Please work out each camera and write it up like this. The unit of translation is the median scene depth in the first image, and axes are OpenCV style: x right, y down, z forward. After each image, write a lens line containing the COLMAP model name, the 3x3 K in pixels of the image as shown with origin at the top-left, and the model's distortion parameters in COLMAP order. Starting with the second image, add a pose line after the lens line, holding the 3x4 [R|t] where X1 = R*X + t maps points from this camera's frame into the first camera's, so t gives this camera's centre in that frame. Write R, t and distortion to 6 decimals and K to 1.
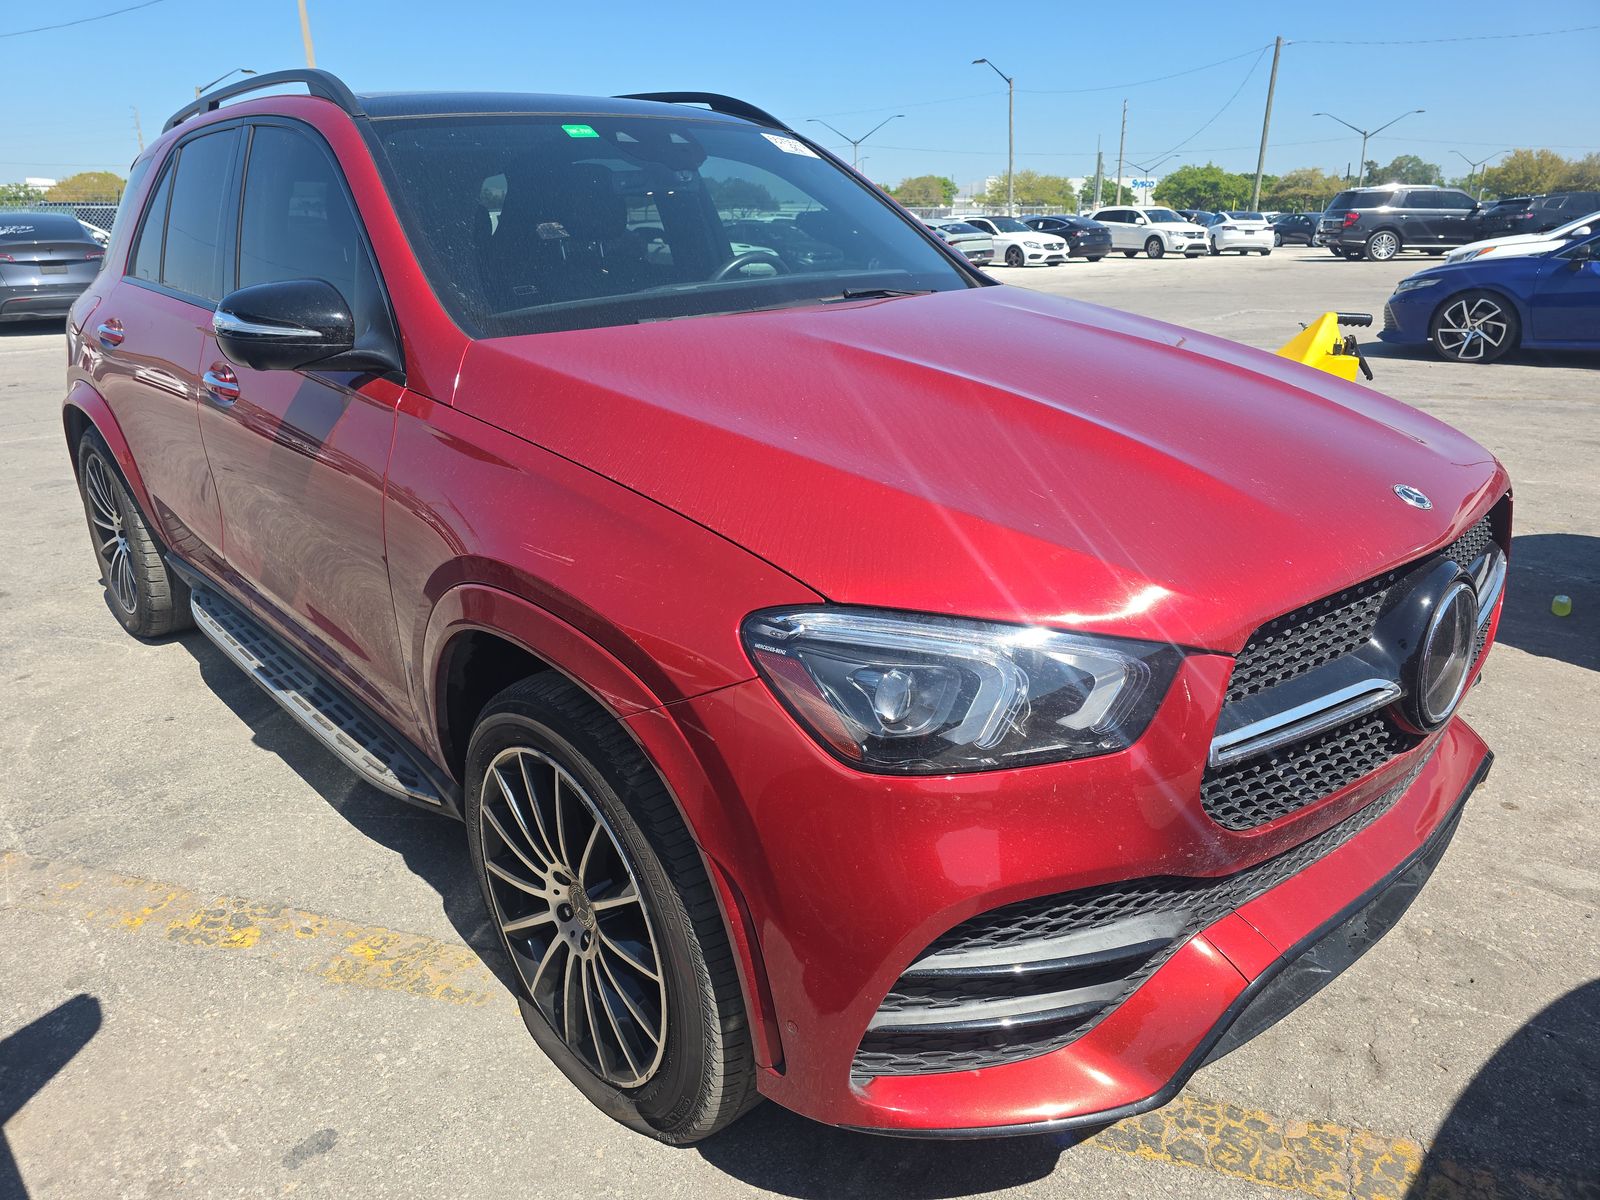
lens RADIAL K [[1057.7, 0, 800.0], [0, 1057.7, 600.0], [0, 0, 1]] dist [0.054079, -0.049678]
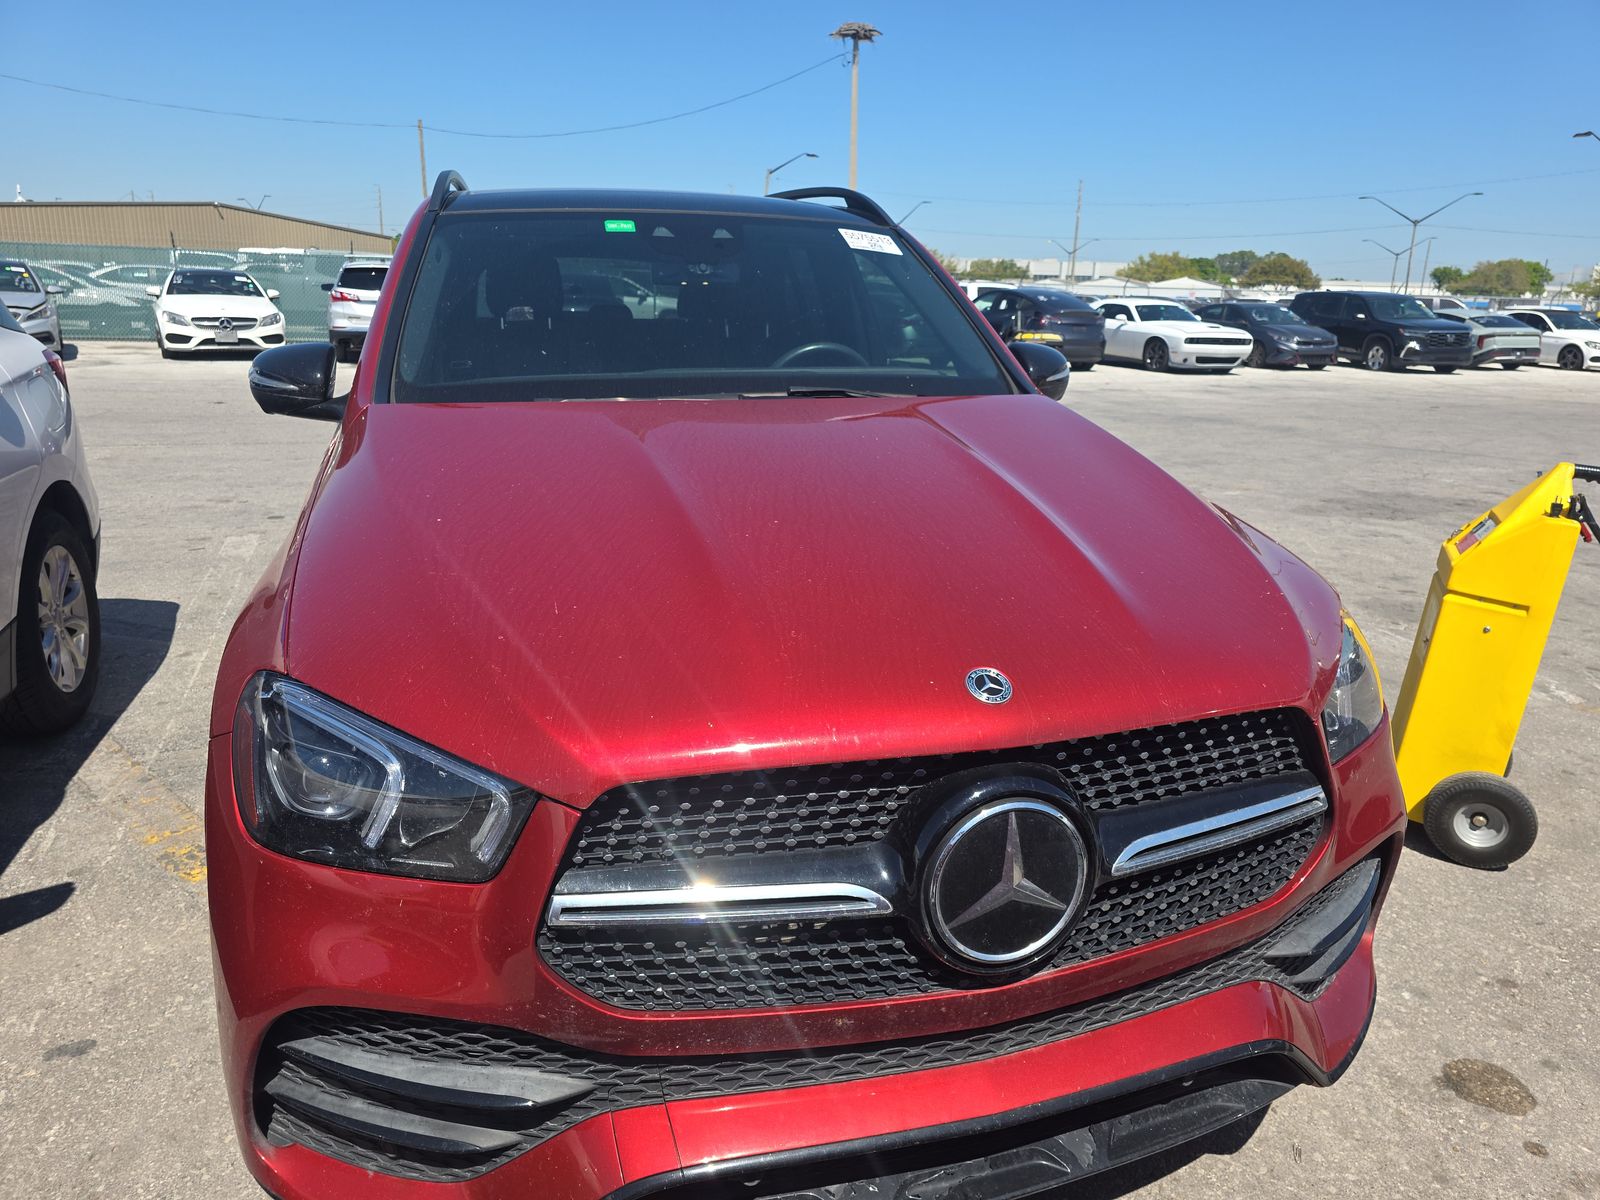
lens RADIAL K [[1057.7, 0, 800.0], [0, 1057.7, 600.0], [0, 0, 1]] dist [0.054079, -0.049678]
pose [[0.909035, 0.158261, -0.385498, 0.510830], [-0.181584, 0.983068, -0.024603, -0.079511], [0.375077, 0.092365, 0.922380, 0.113263]]
